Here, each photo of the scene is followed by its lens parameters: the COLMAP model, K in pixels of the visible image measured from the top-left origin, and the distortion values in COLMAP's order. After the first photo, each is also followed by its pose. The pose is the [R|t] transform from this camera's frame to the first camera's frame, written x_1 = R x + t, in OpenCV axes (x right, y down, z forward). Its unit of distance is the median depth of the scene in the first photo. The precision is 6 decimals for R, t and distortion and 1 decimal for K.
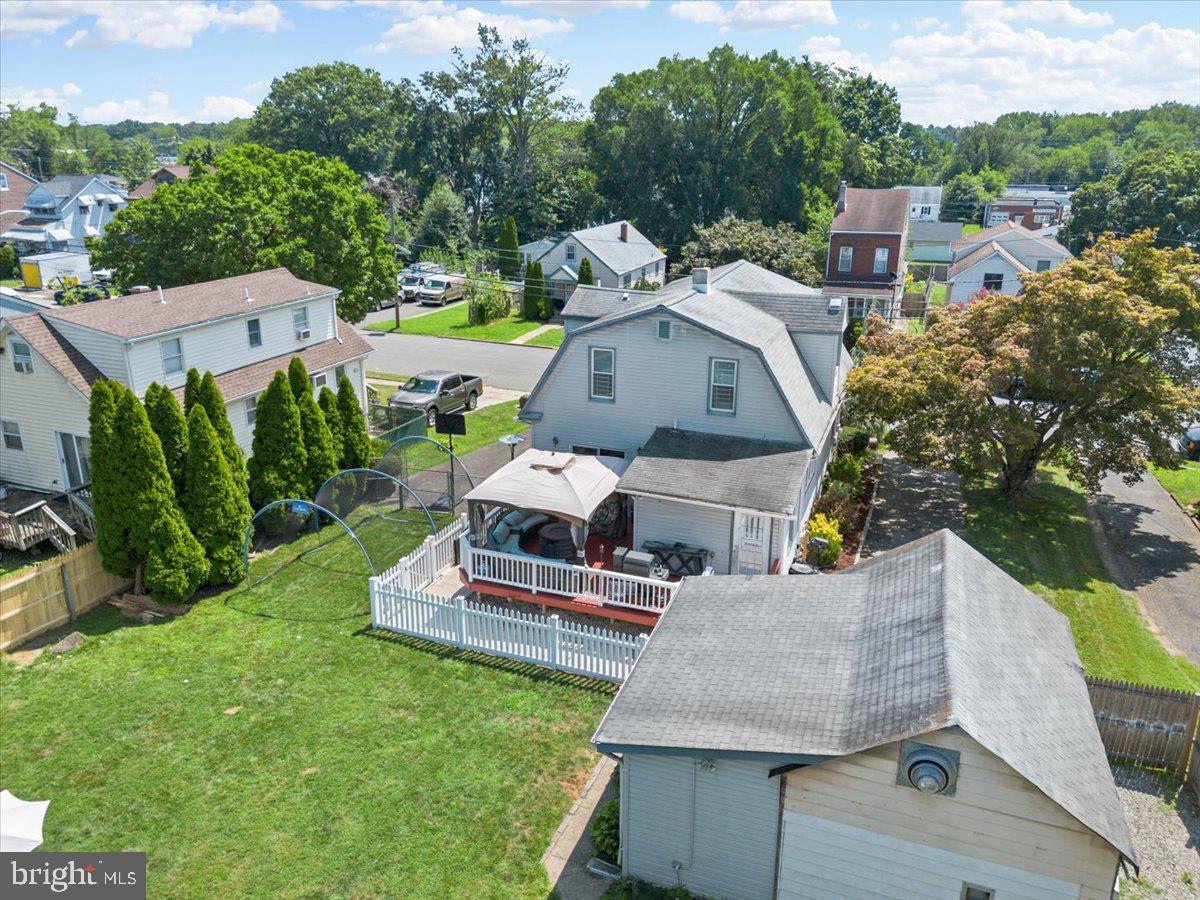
lens RADIAL K [[854.8, 0, 603.0], [0, 854.8, 447.3], [0, 0, 1]] dist [0.075086, -0.074499]
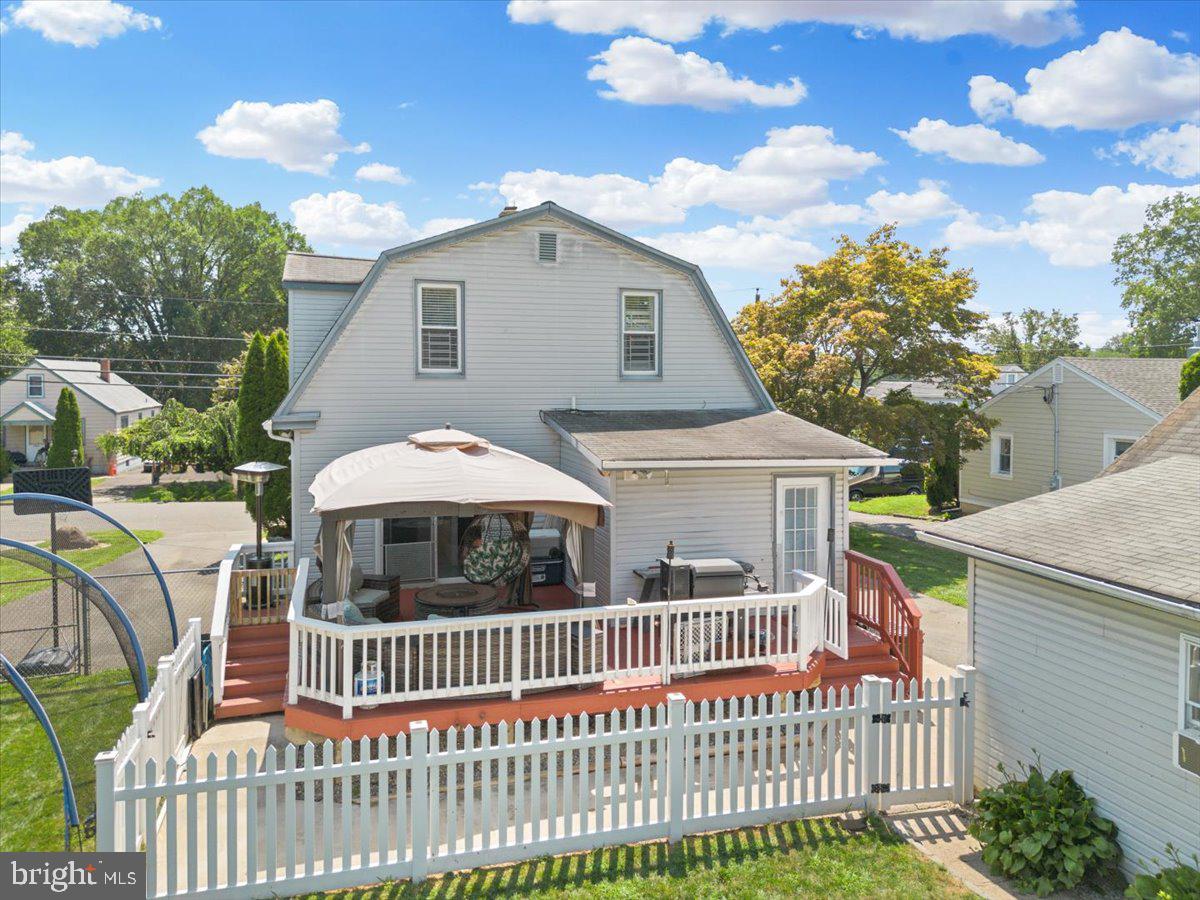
lens RADIAL K [[851.8, 0, 601.2], [0, 851.8, 417.8], [0, 0, 1]] dist [0.055076, -0.075158]
pose [[0.792779, -0.029284, 0.608806, -0.255412], [0.199508, 0.956288, -0.213798, 0.111530], [-0.575933, 0.290956, 0.763967, 0.494442]]
